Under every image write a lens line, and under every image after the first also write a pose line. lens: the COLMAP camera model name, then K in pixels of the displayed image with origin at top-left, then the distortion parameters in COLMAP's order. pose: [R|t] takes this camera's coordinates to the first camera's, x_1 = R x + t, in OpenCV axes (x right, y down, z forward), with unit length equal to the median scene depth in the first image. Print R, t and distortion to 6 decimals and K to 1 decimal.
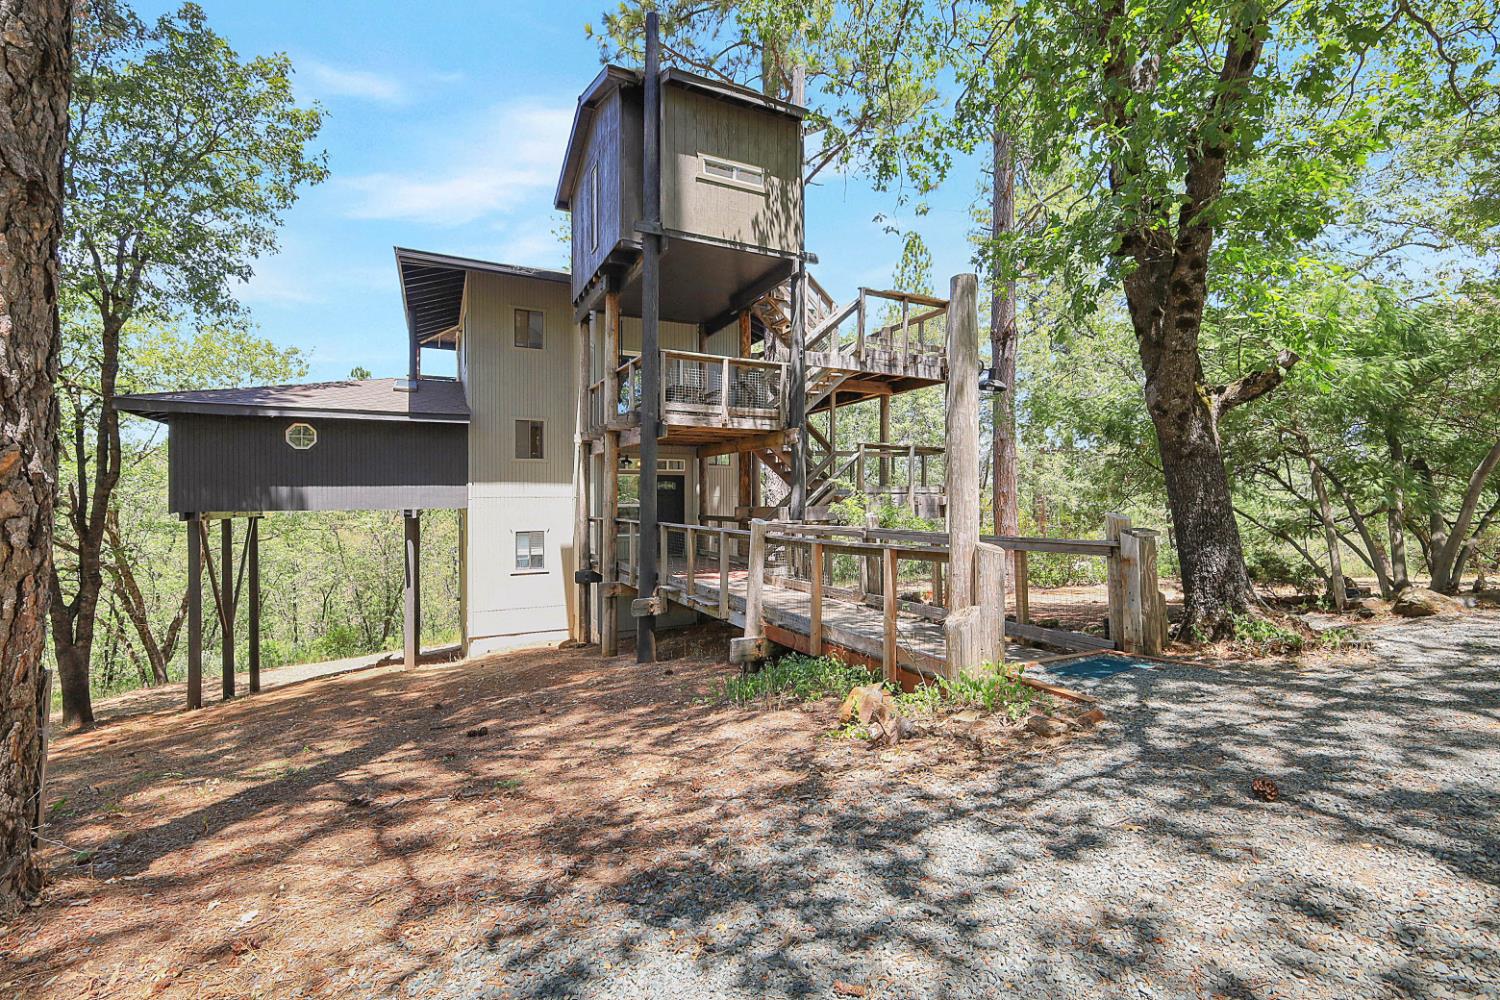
lens RADIAL K [[647.8, 0, 750.3], [0, 647.8, 494.0], [0, 0, 1]] dist [0.001006, -0.000461]
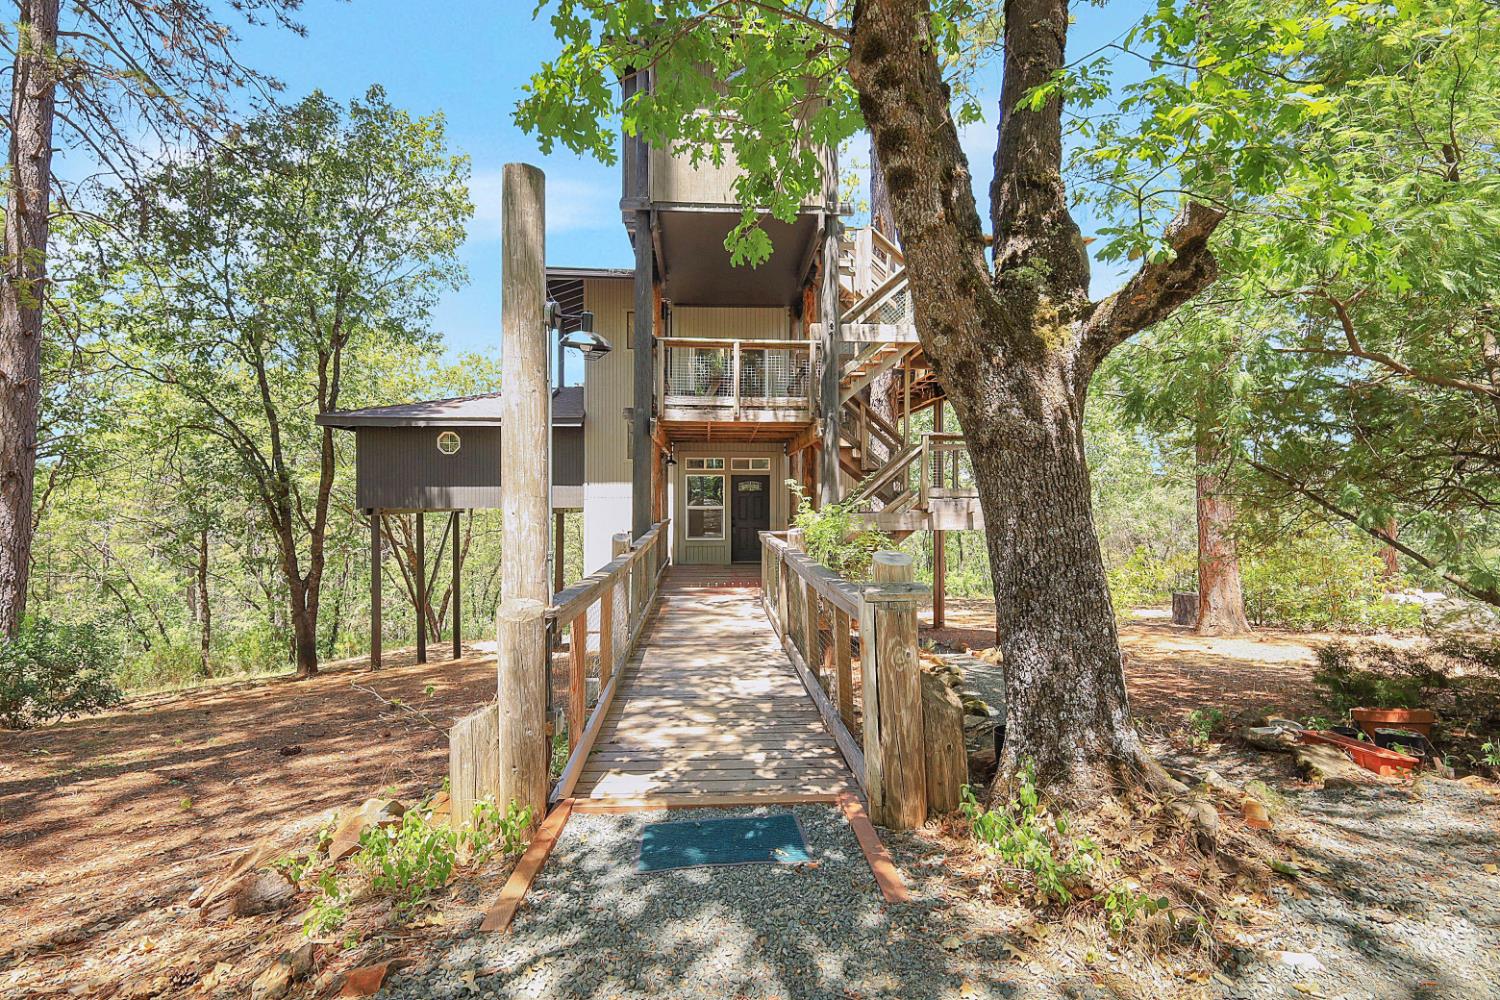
lens RADIAL K [[647.8, 0, 750.3], [0, 647.8, 494.0], [0, 0, 1]] dist [0.001006, -0.000461]
pose [[0.920264, 0.005972, -0.391252, 0.309859], [-0.003645, 0.999971, 0.006688, -0.011006], [0.391281, -0.004729, 0.920259, 0.203173]]
